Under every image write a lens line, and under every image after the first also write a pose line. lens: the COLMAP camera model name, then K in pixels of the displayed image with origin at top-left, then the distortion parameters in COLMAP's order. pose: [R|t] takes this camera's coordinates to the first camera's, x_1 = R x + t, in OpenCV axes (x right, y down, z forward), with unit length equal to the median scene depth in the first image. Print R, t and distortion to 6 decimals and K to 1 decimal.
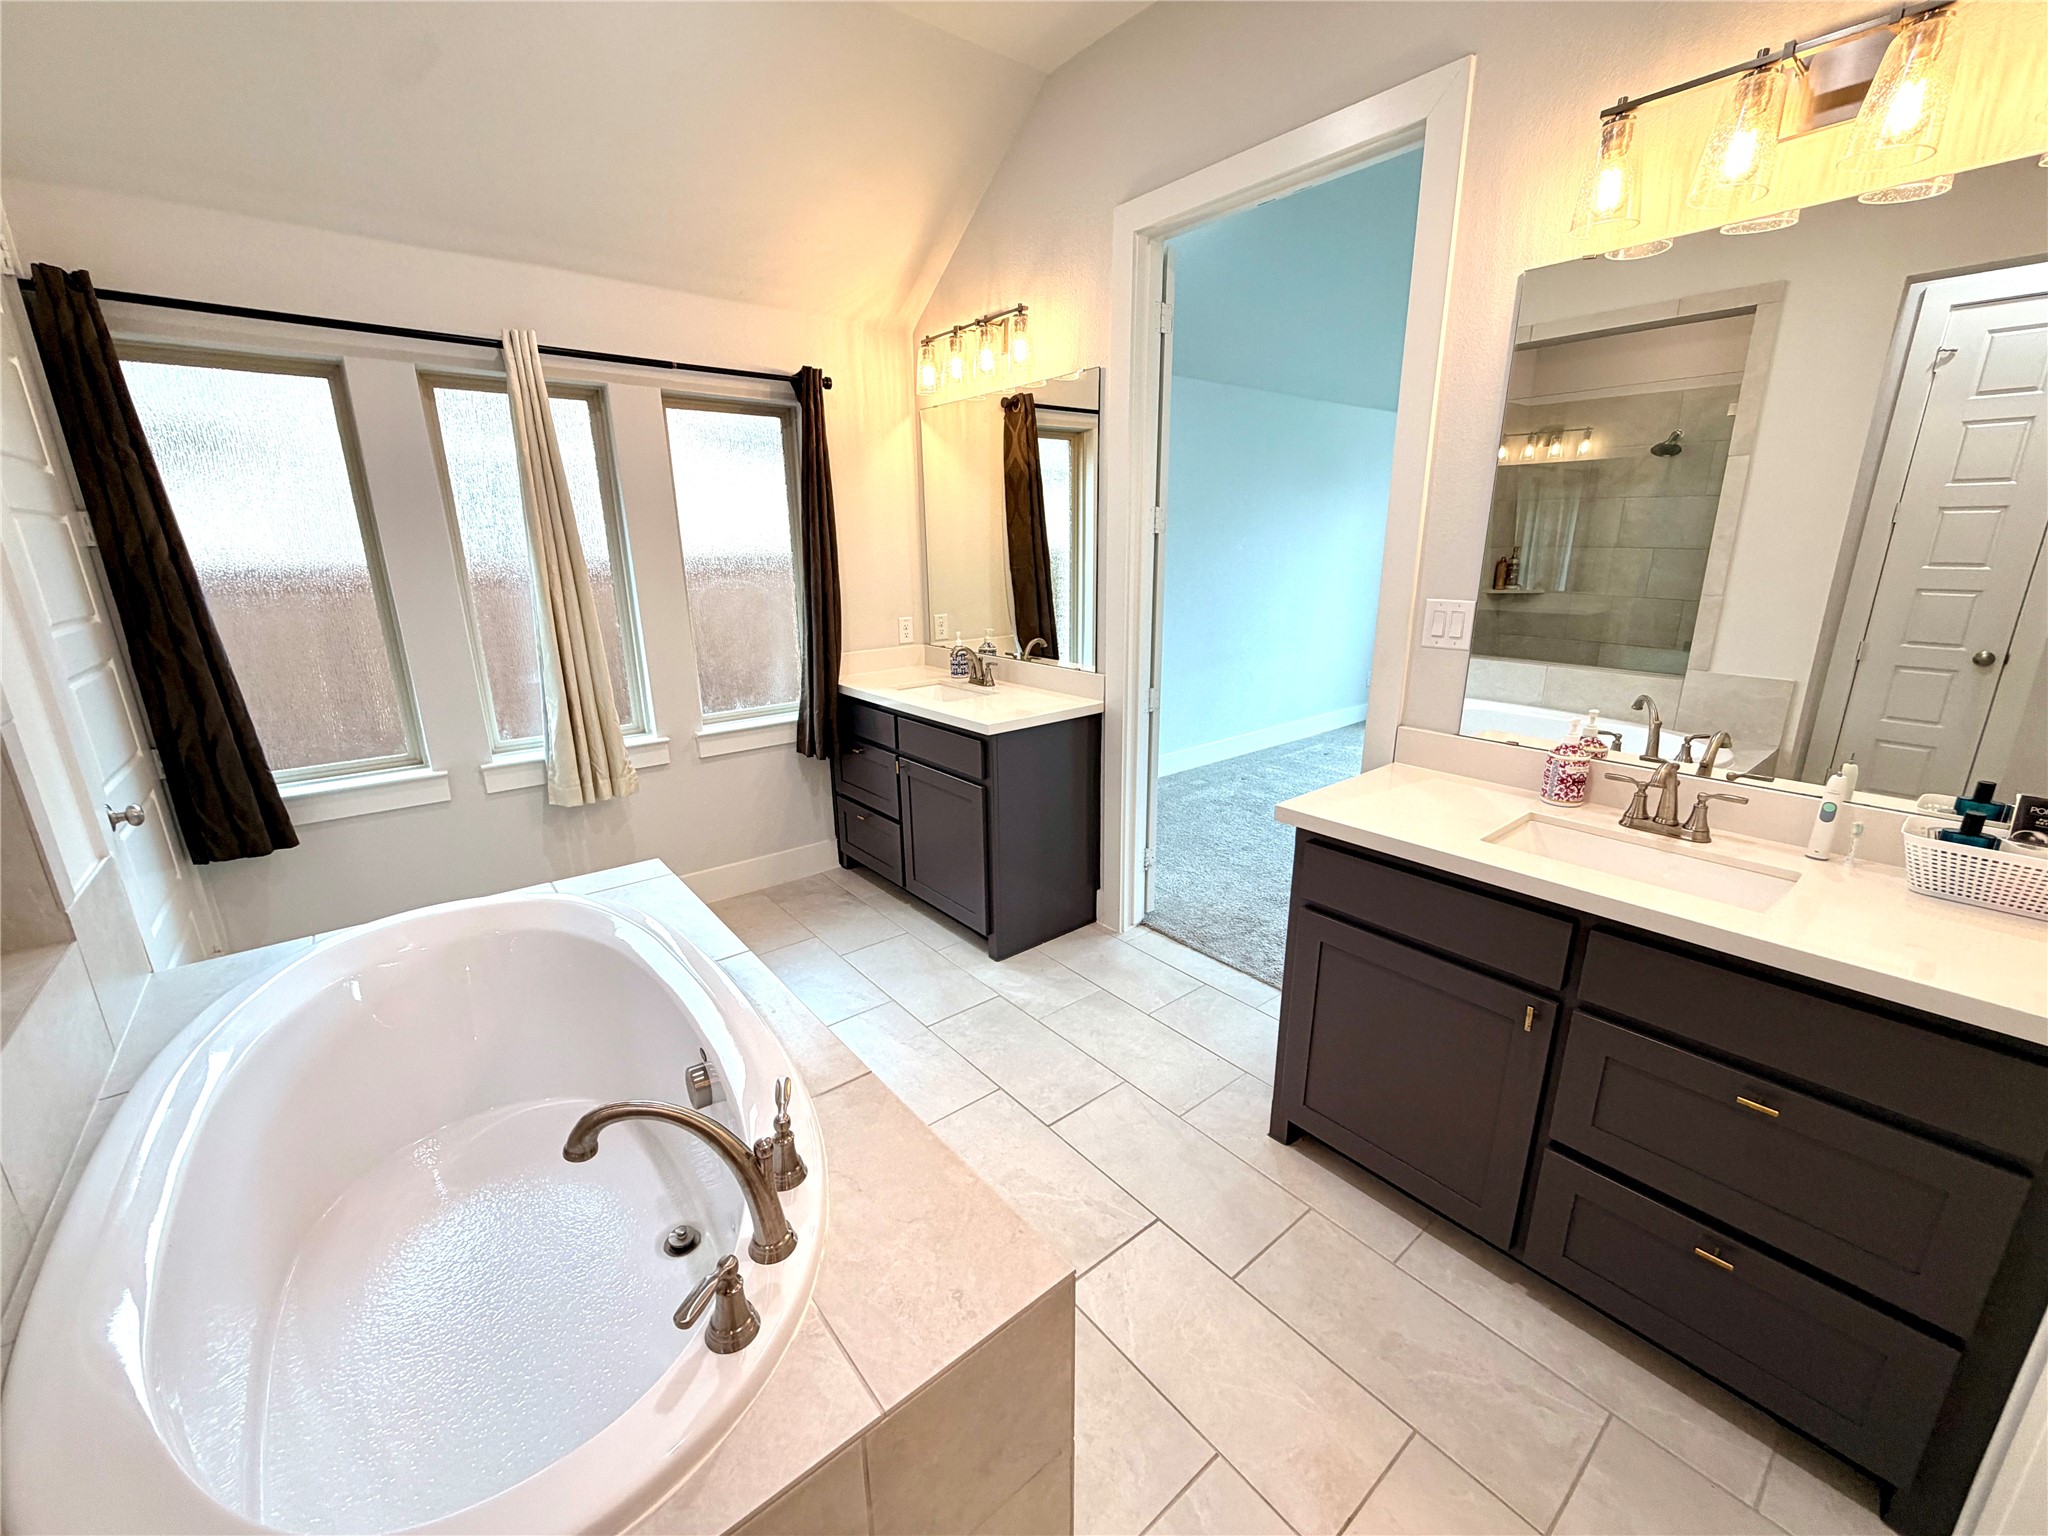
lens RADIAL K [[815.7, 0, 1018.8], [0, 815.7, 768.7], [0, 0, 1]] dist [-0.000223, 0.000131]
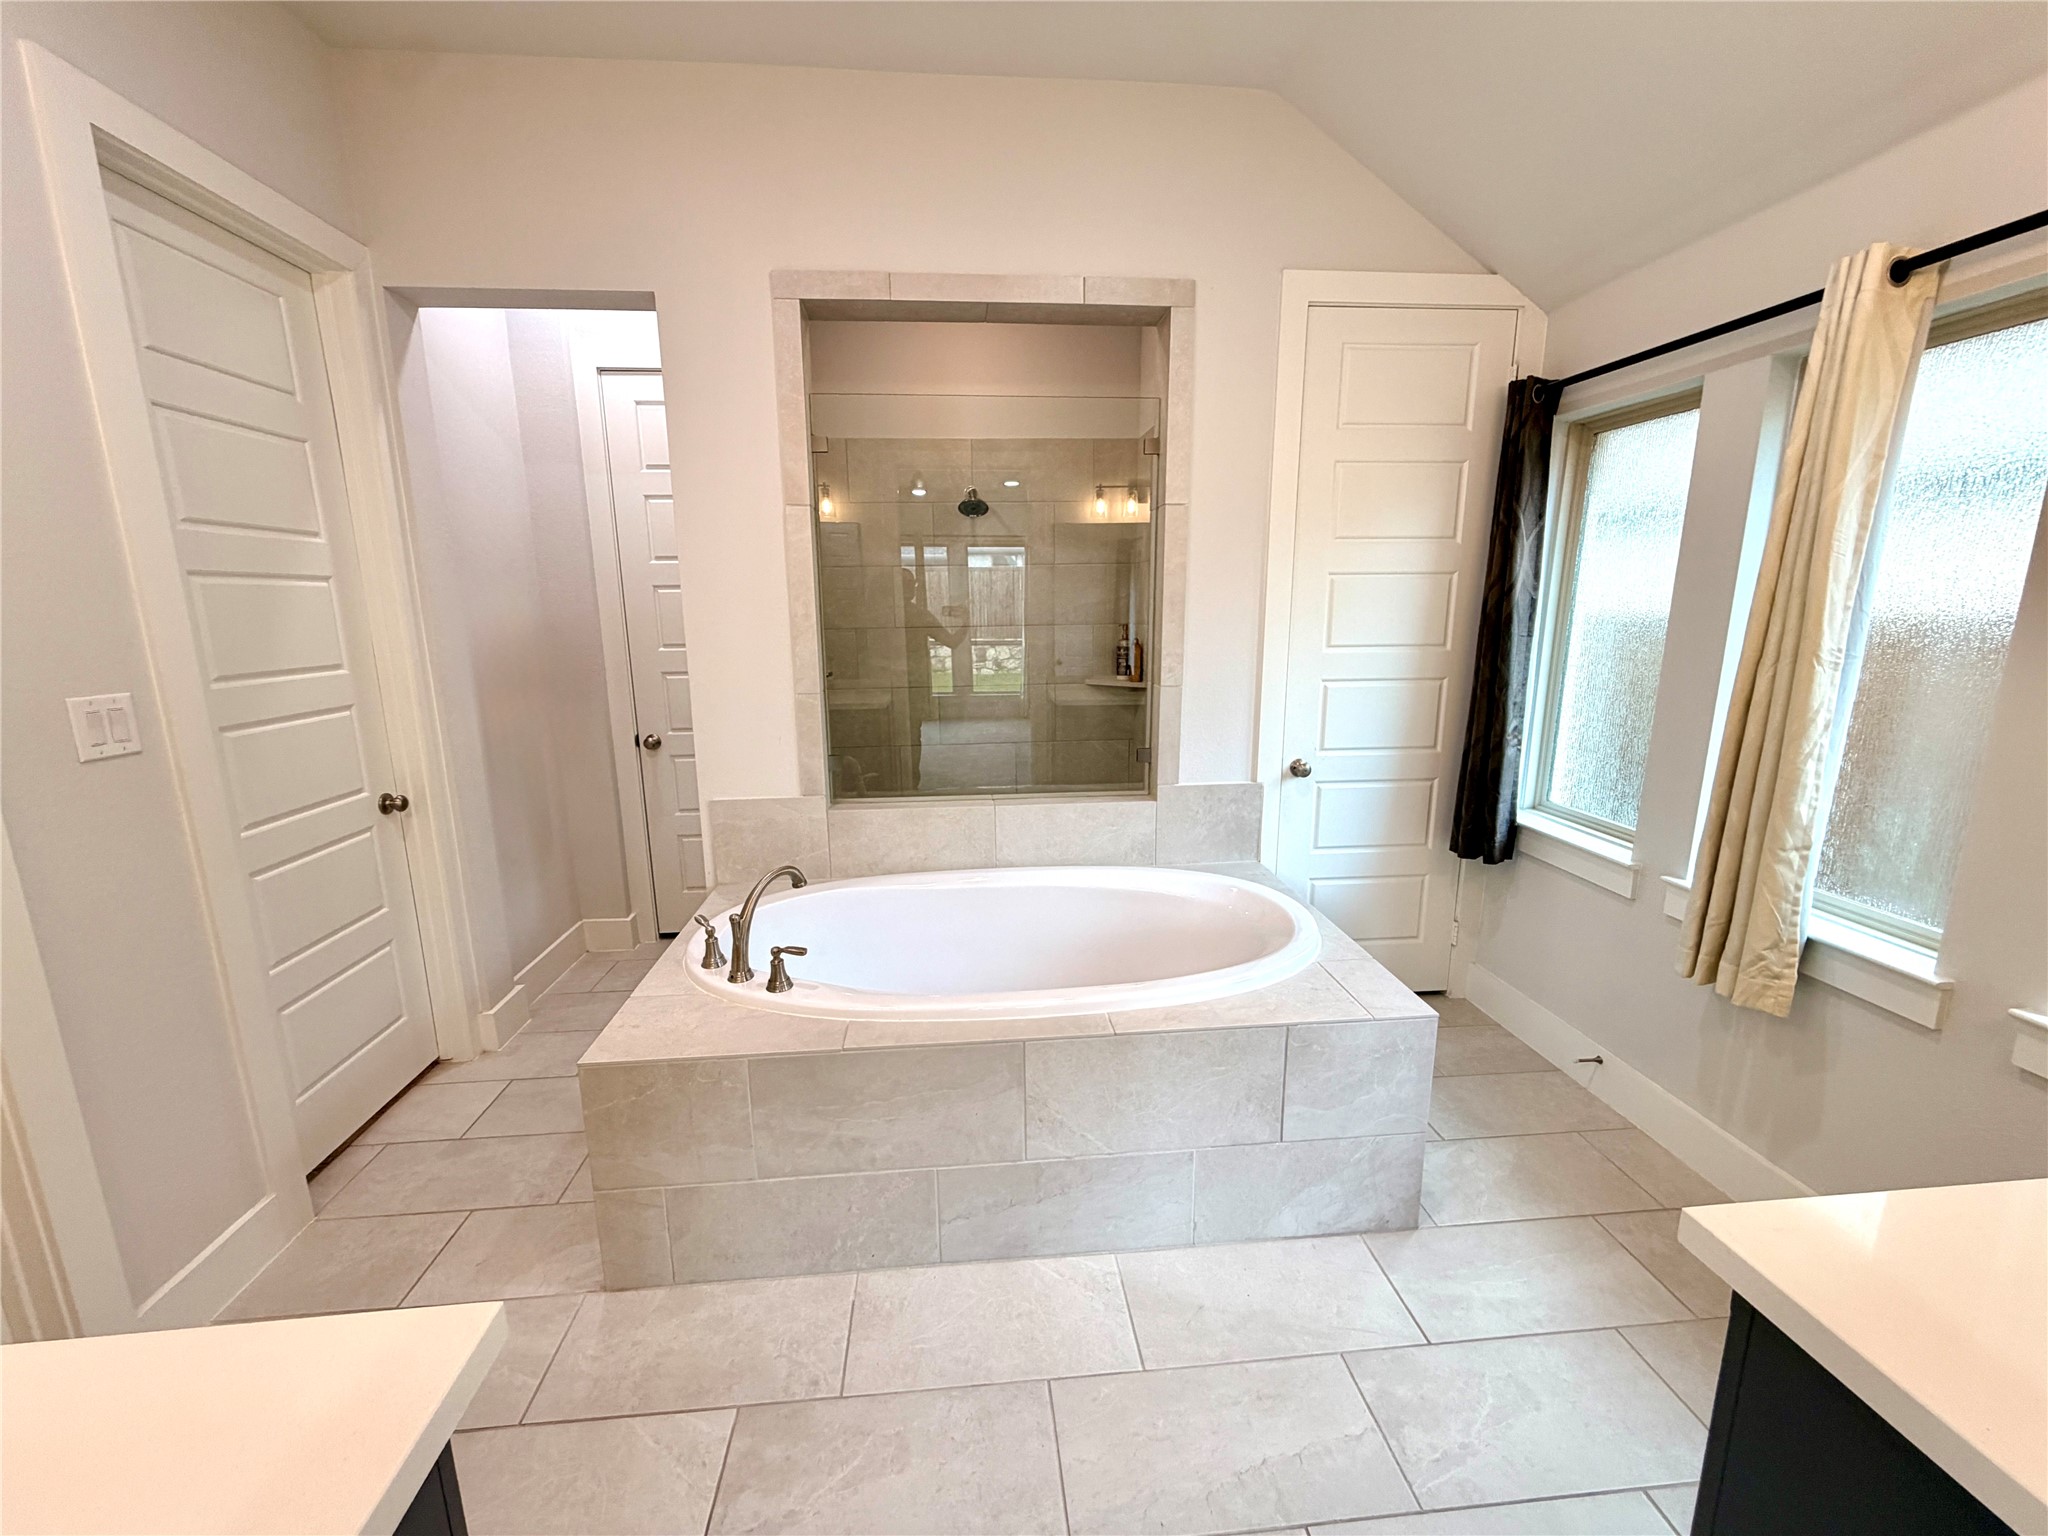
lens RADIAL K [[818.1, 0, 1024.0], [0, 818.1, 768.0], [0, 0, 1]] dist [0.000612, -0.000339]
pose [[-0.561150, 0.179163, -0.808091, 0.283871], [-0.209894, 0.913580, 0.348304, -0.235347], [0.800659, 0.365065, -0.475050, 0.831565]]
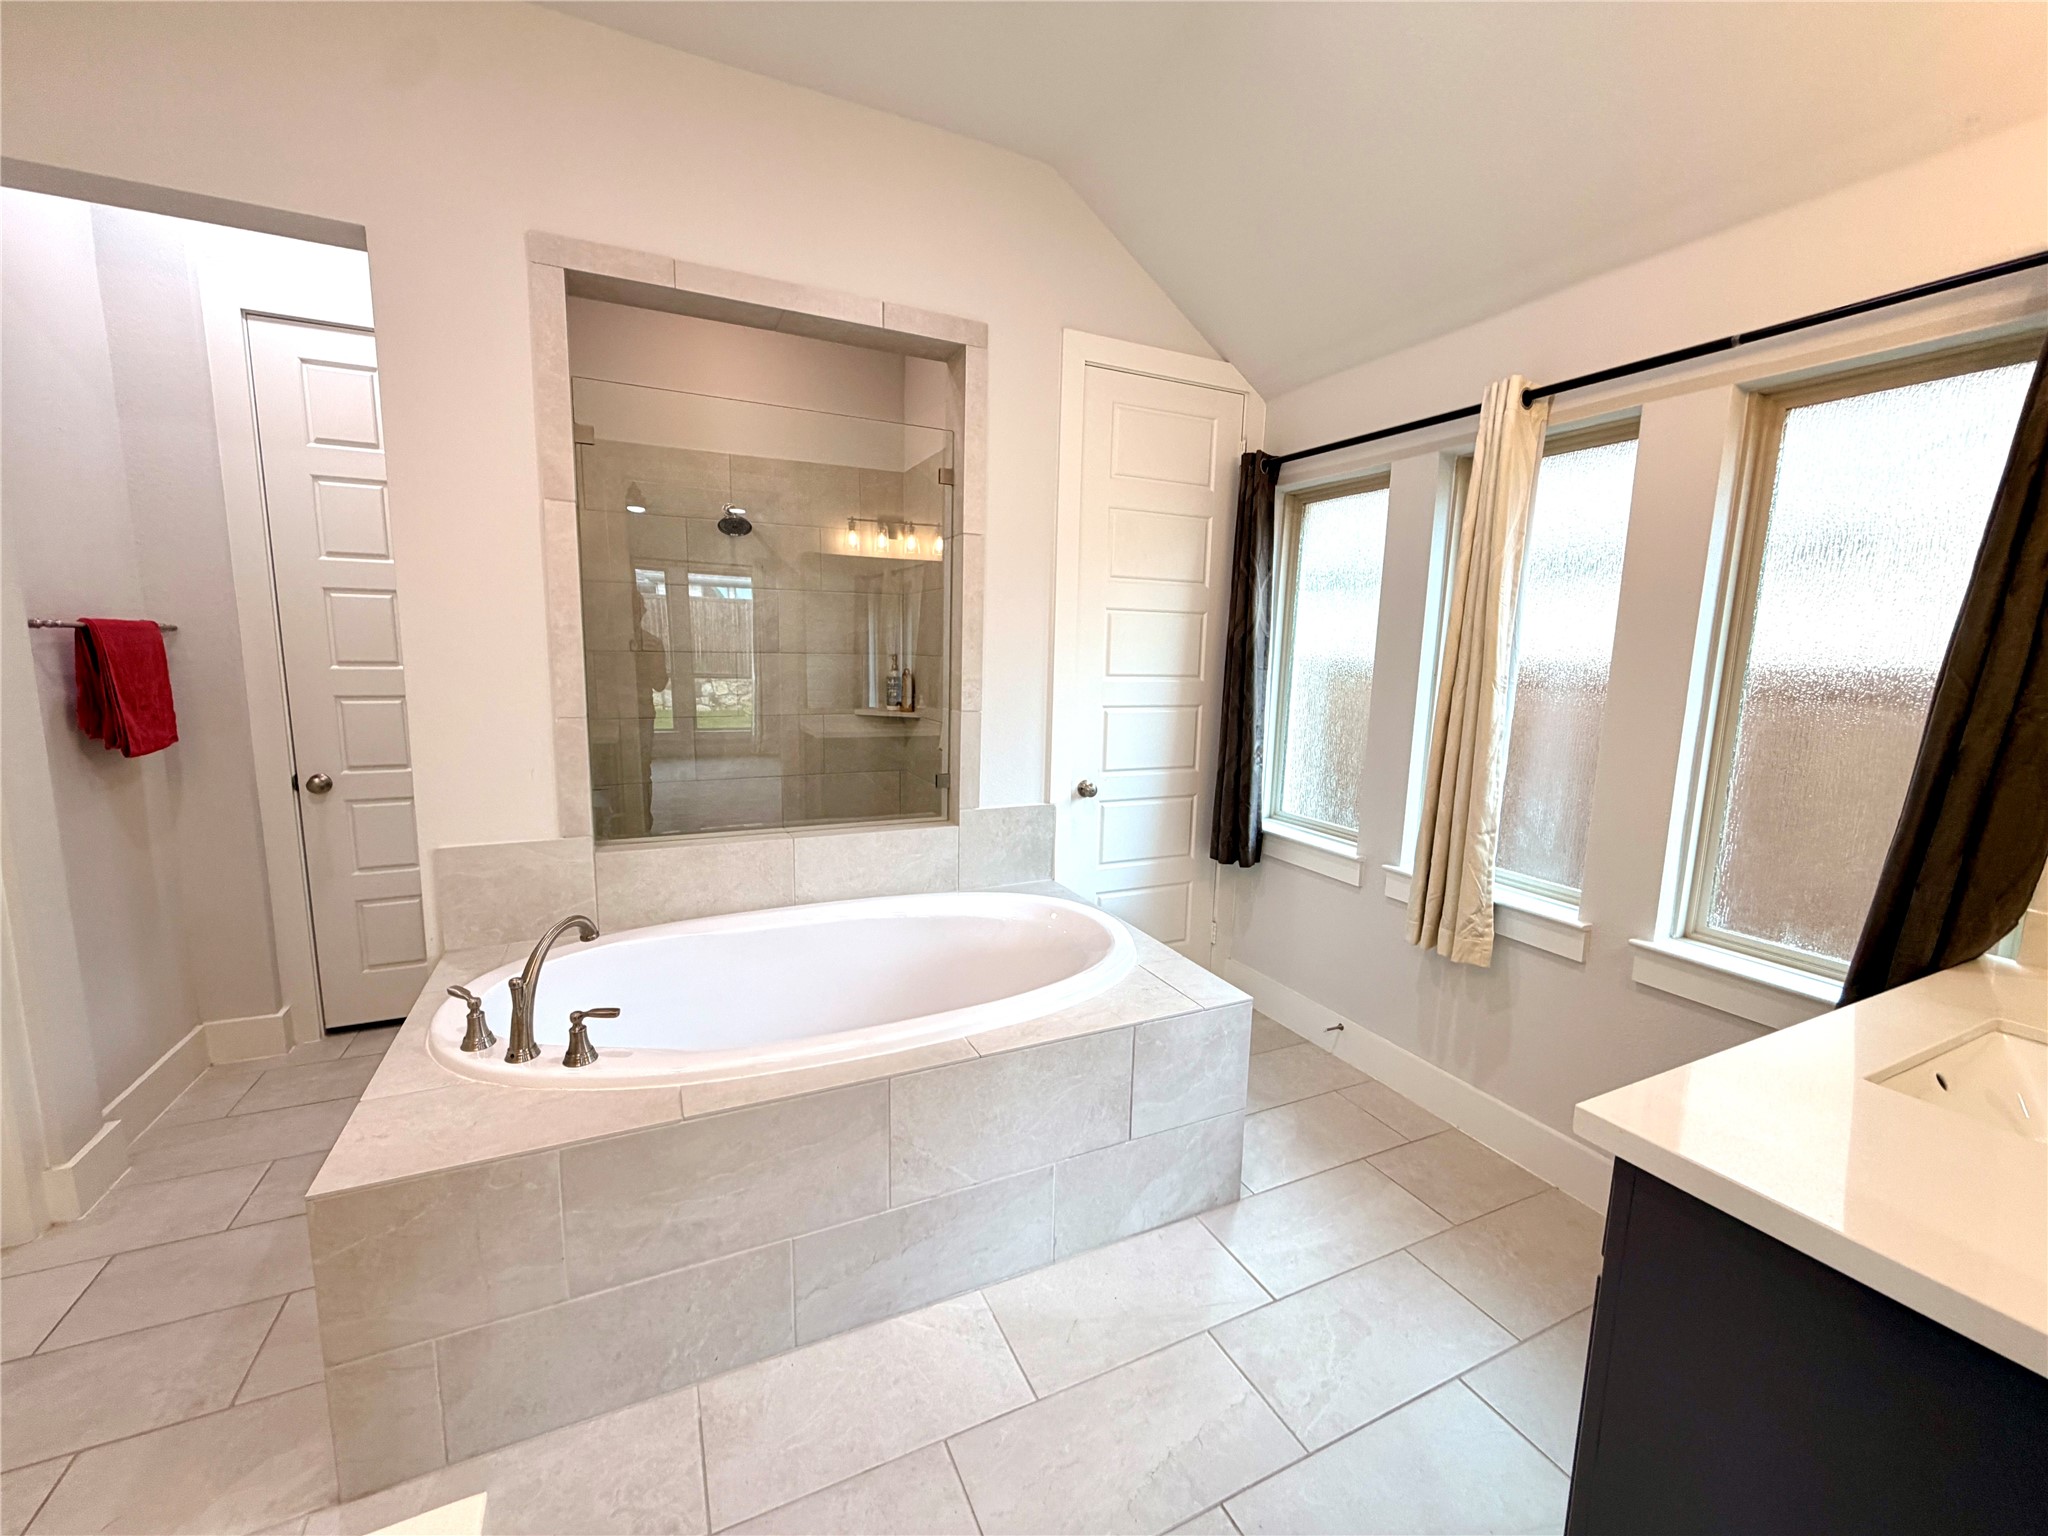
lens RADIAL K [[815.7, 0, 1018.8], [0, 815.7, 768.7], [0, 0, 1]] dist [-0.000223, 0.000131]
pose [[-0.241628, 0.146217, -0.959290, 0.320289], [-0.281618, 0.935468, 0.213520, -0.185608], [0.928605, 0.321745, -0.184858, 0.735764]]
